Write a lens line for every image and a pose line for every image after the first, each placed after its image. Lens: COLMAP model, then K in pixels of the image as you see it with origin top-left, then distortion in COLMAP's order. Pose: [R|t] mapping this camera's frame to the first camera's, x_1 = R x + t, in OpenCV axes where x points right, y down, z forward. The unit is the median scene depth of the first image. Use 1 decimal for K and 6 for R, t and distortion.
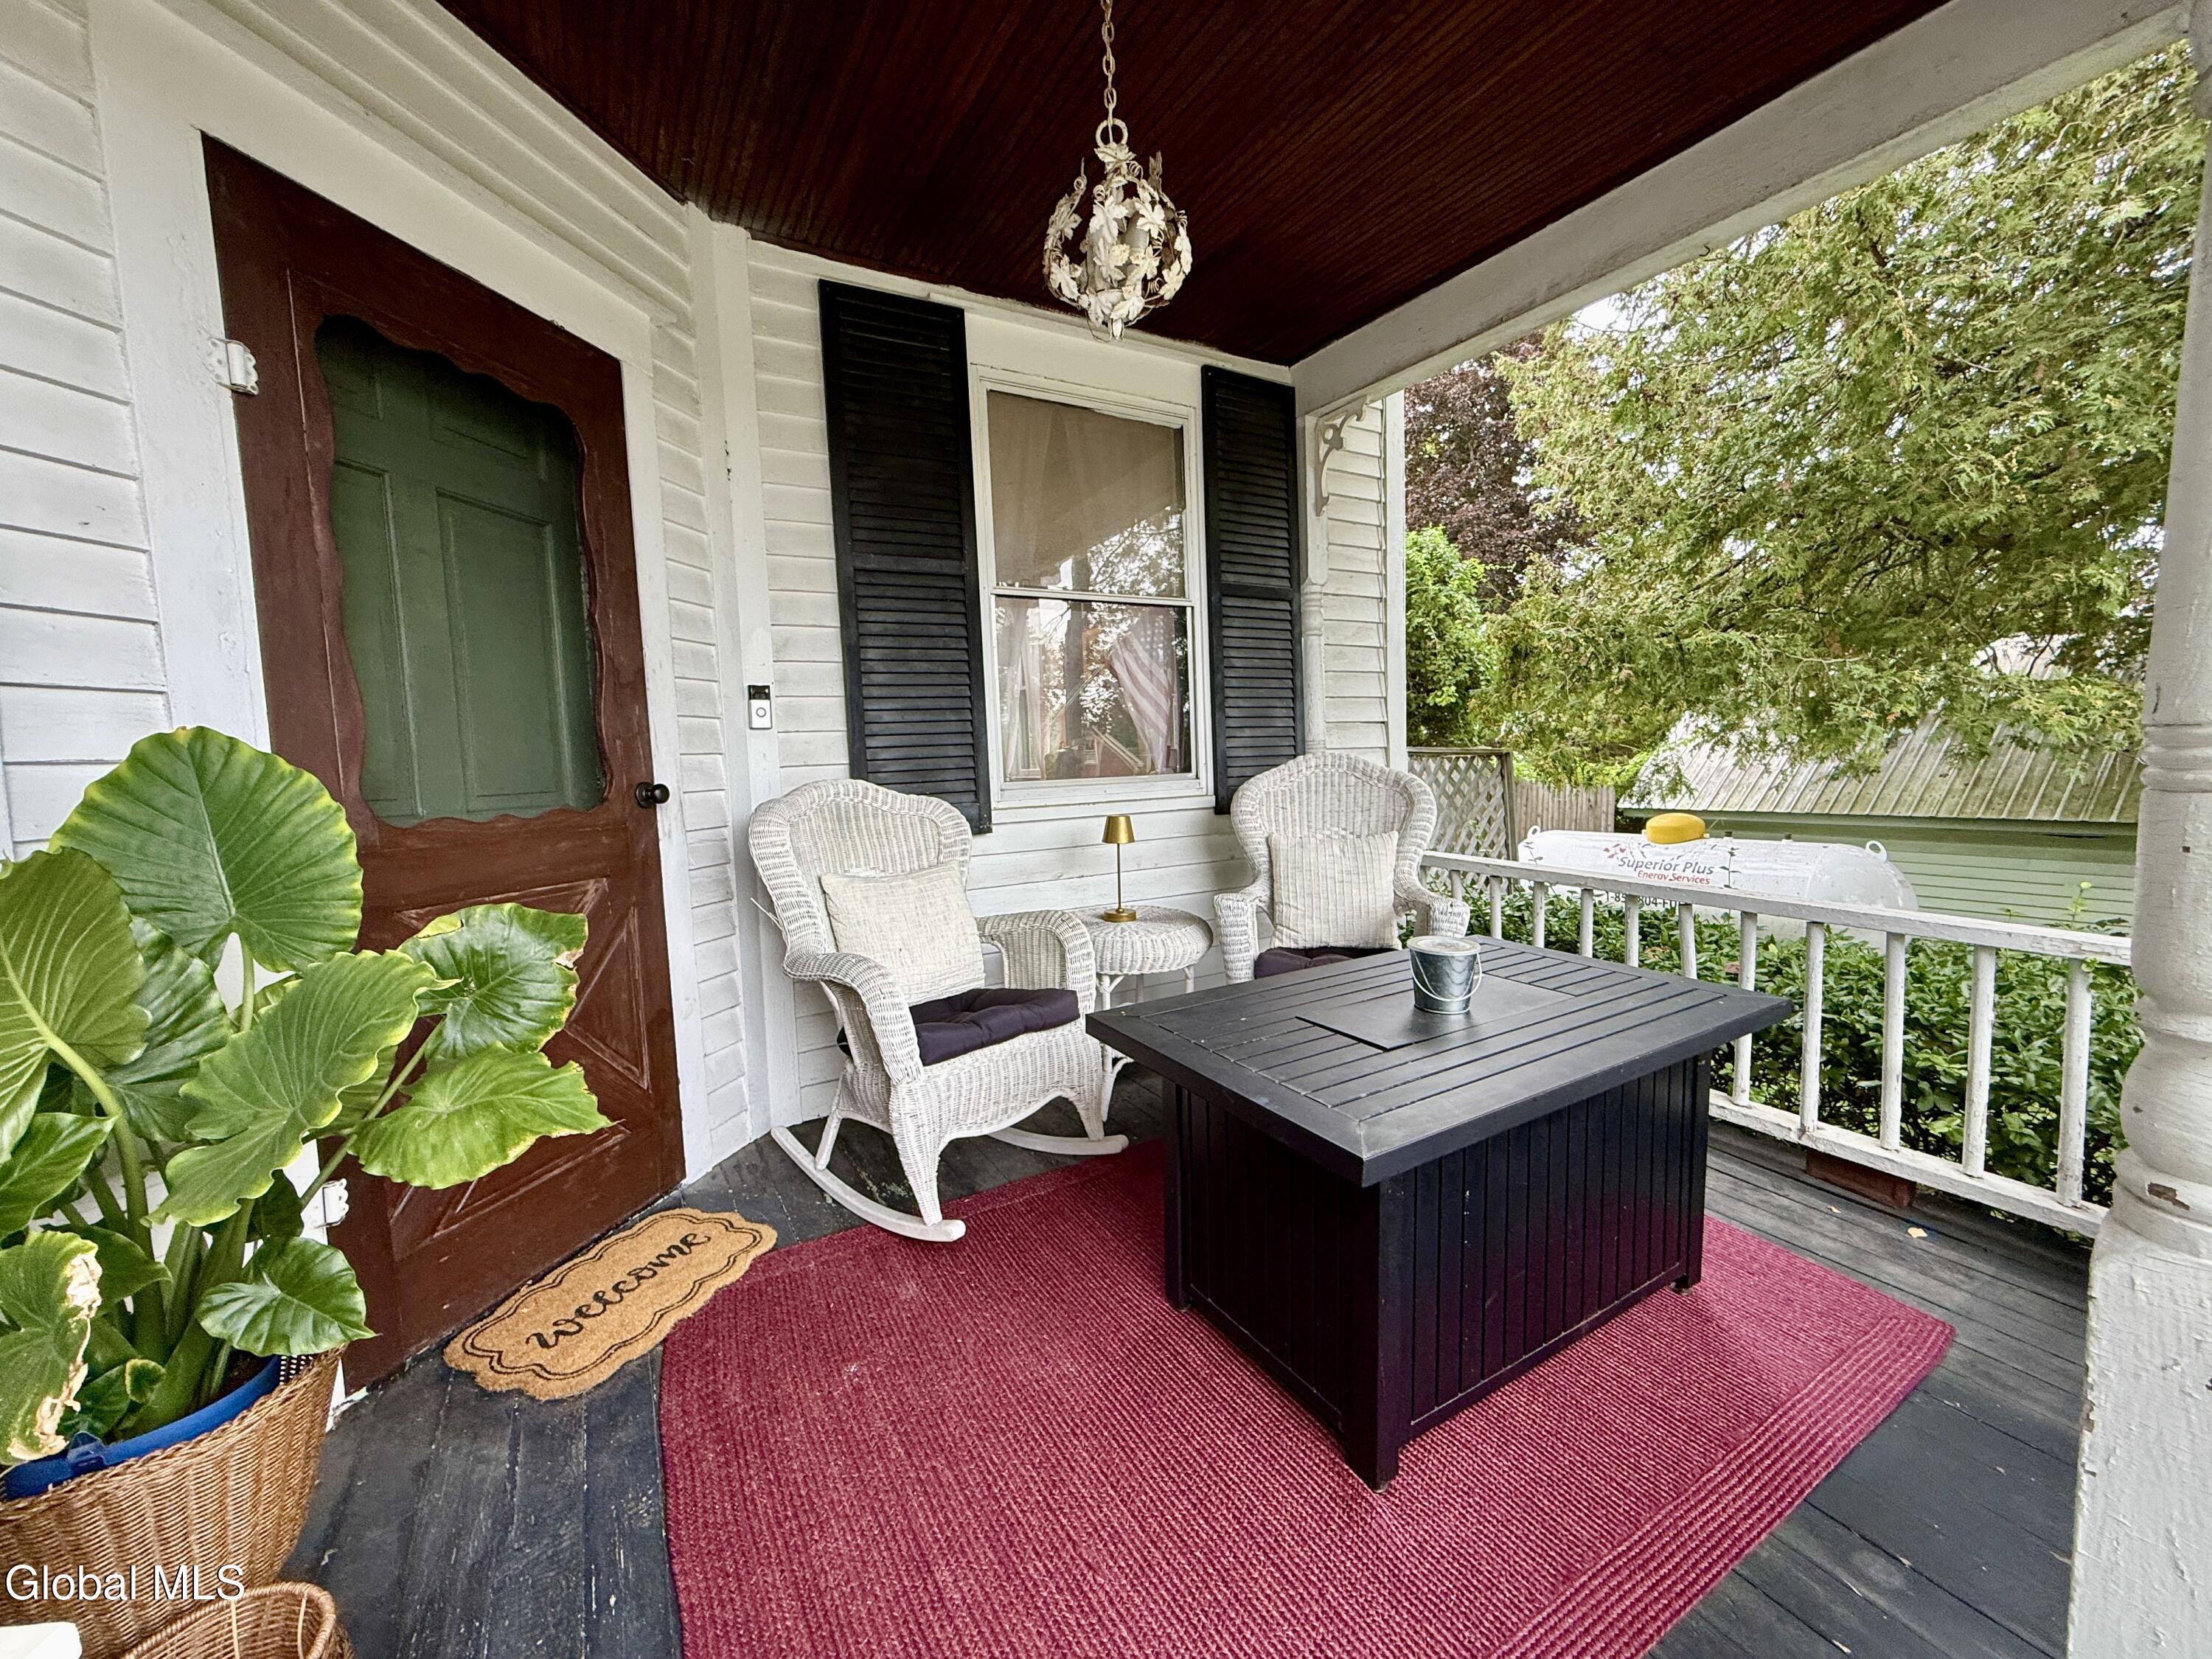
lens RADIAL K [[879.9, 0, 1117.2], [0, 879.9, 829.8], [0, 0, 1]] dist [0.000371, 0.000144]
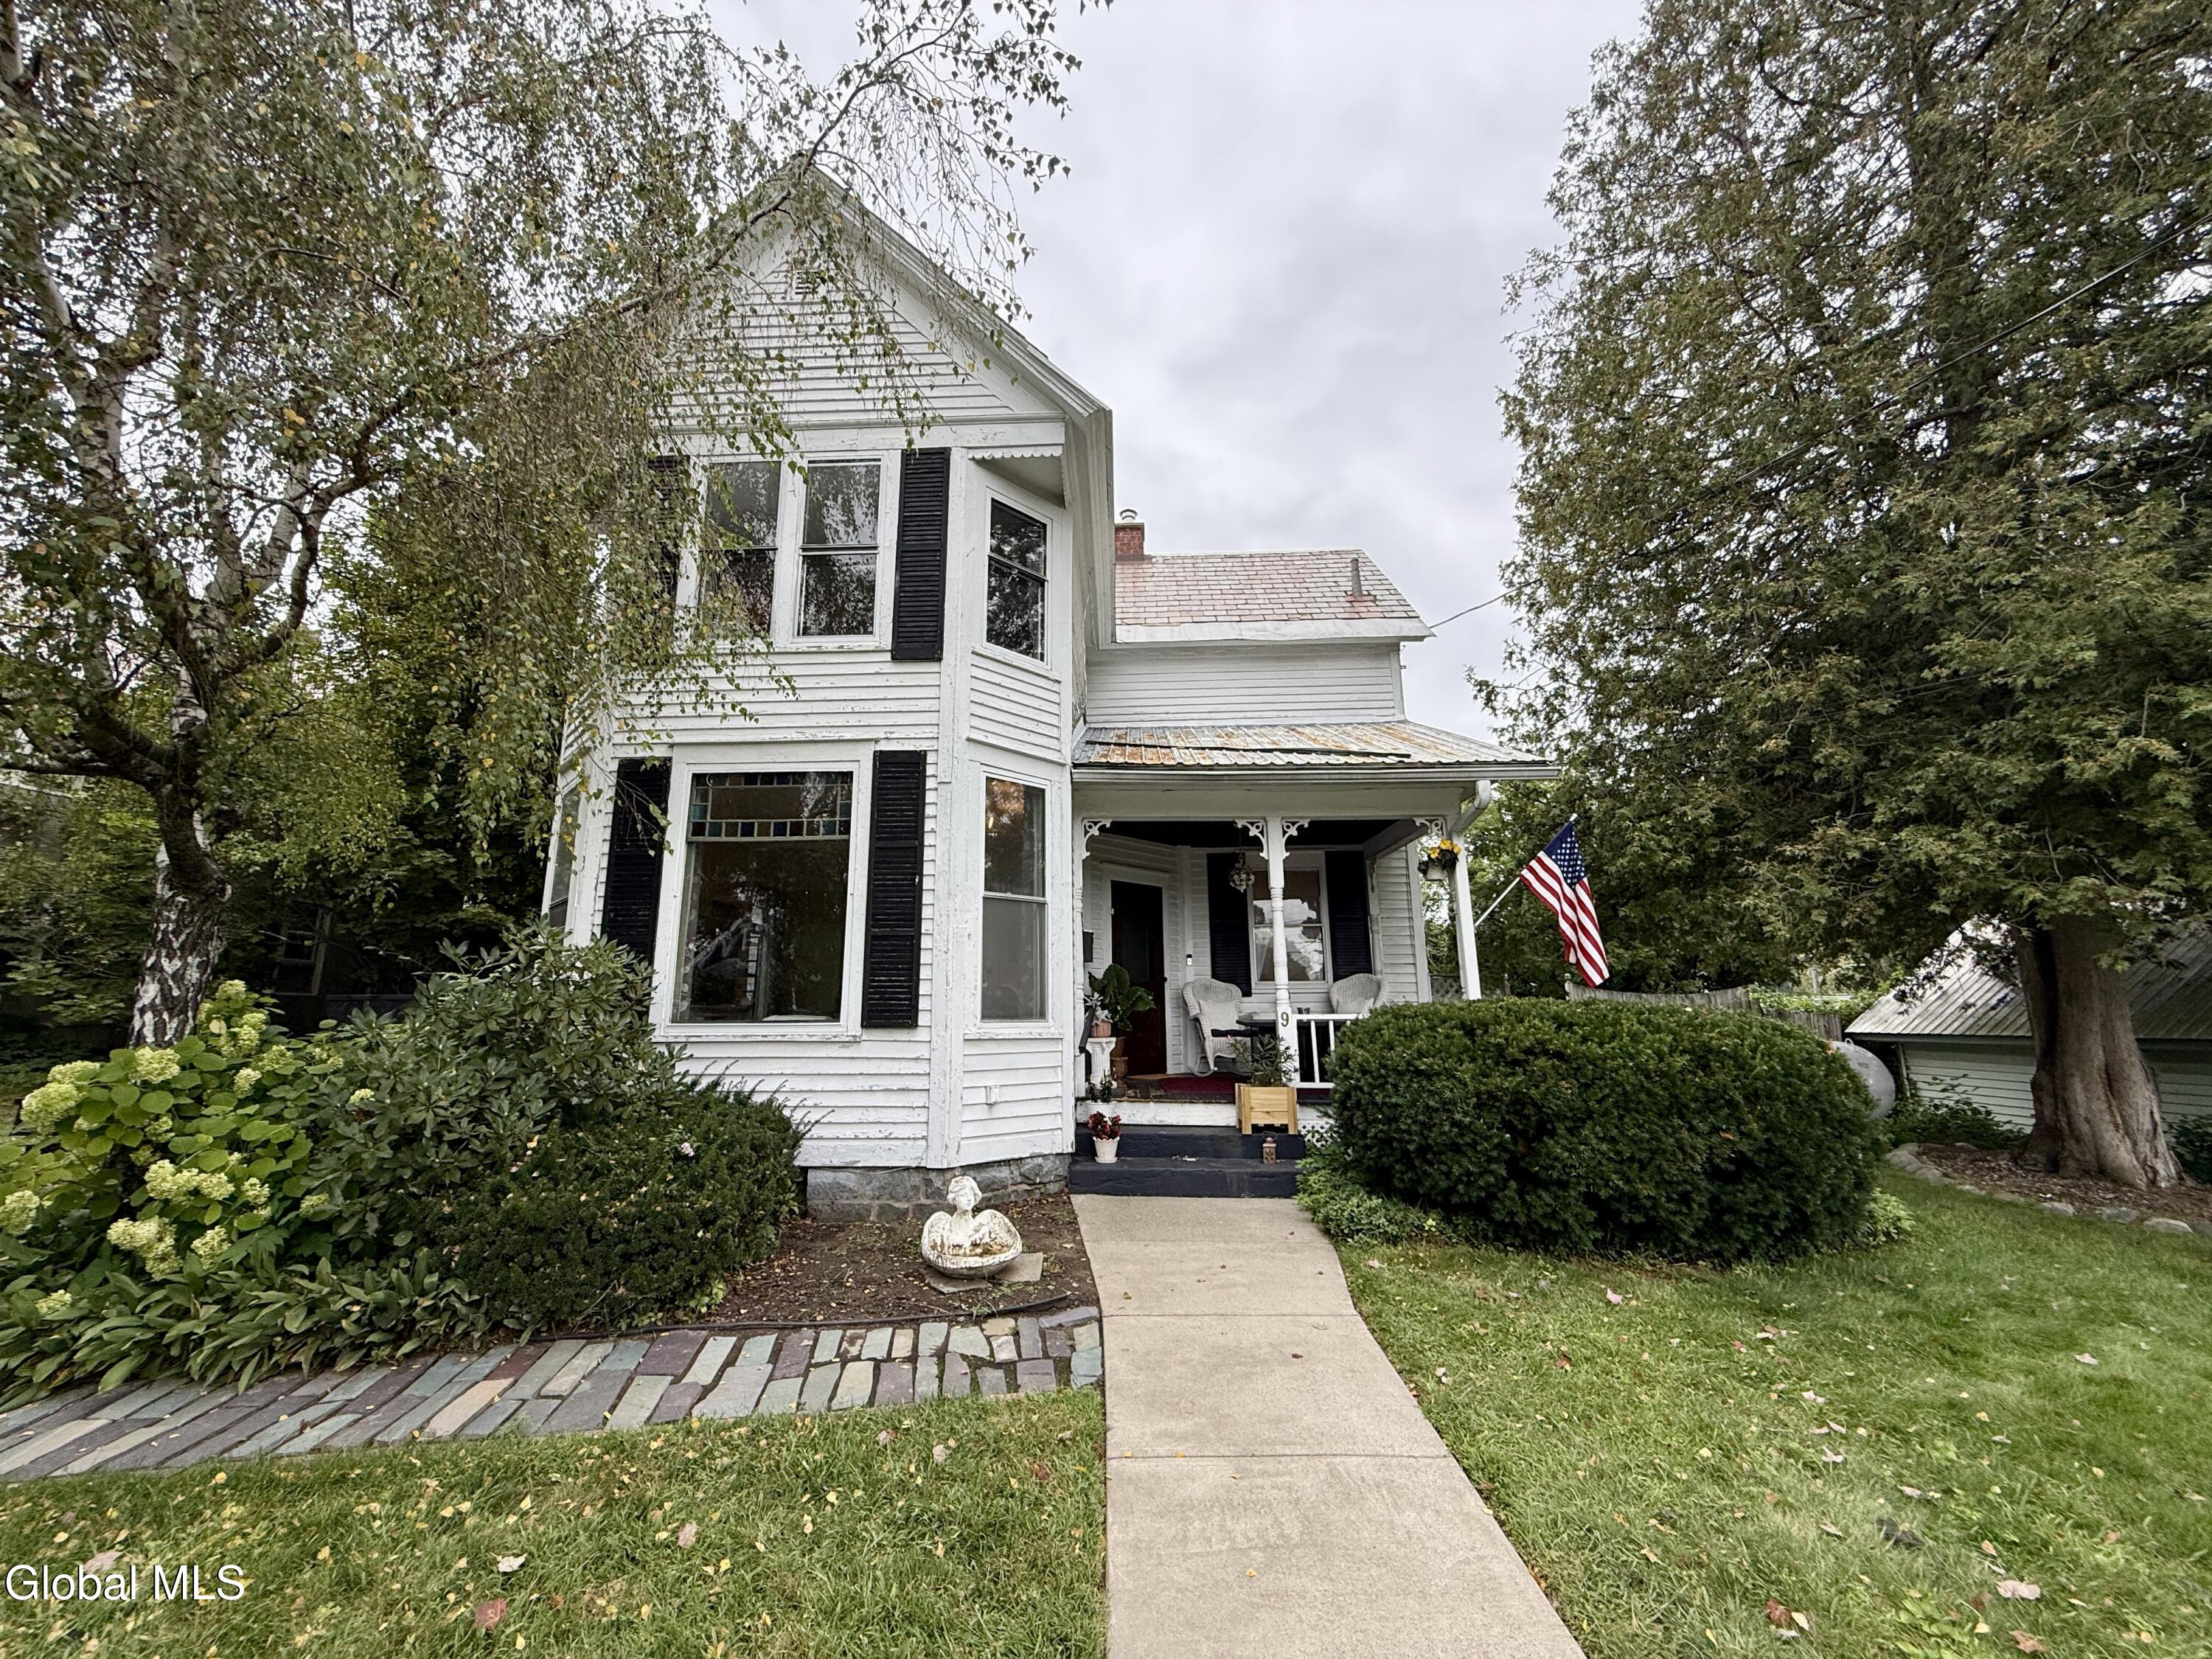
lens RADIAL K [[879.9, 0, 1107.2], [0, 879.9, 827.1], [0, 0, 1]] dist [0.000371, 0.000144]
pose [[0.847654, -0.083354, -0.523961, 1.561795], [-0.057735, 0.967224, -0.247274, 0.315023], [0.527399, 0.239854, 0.815059, -2.845422]]
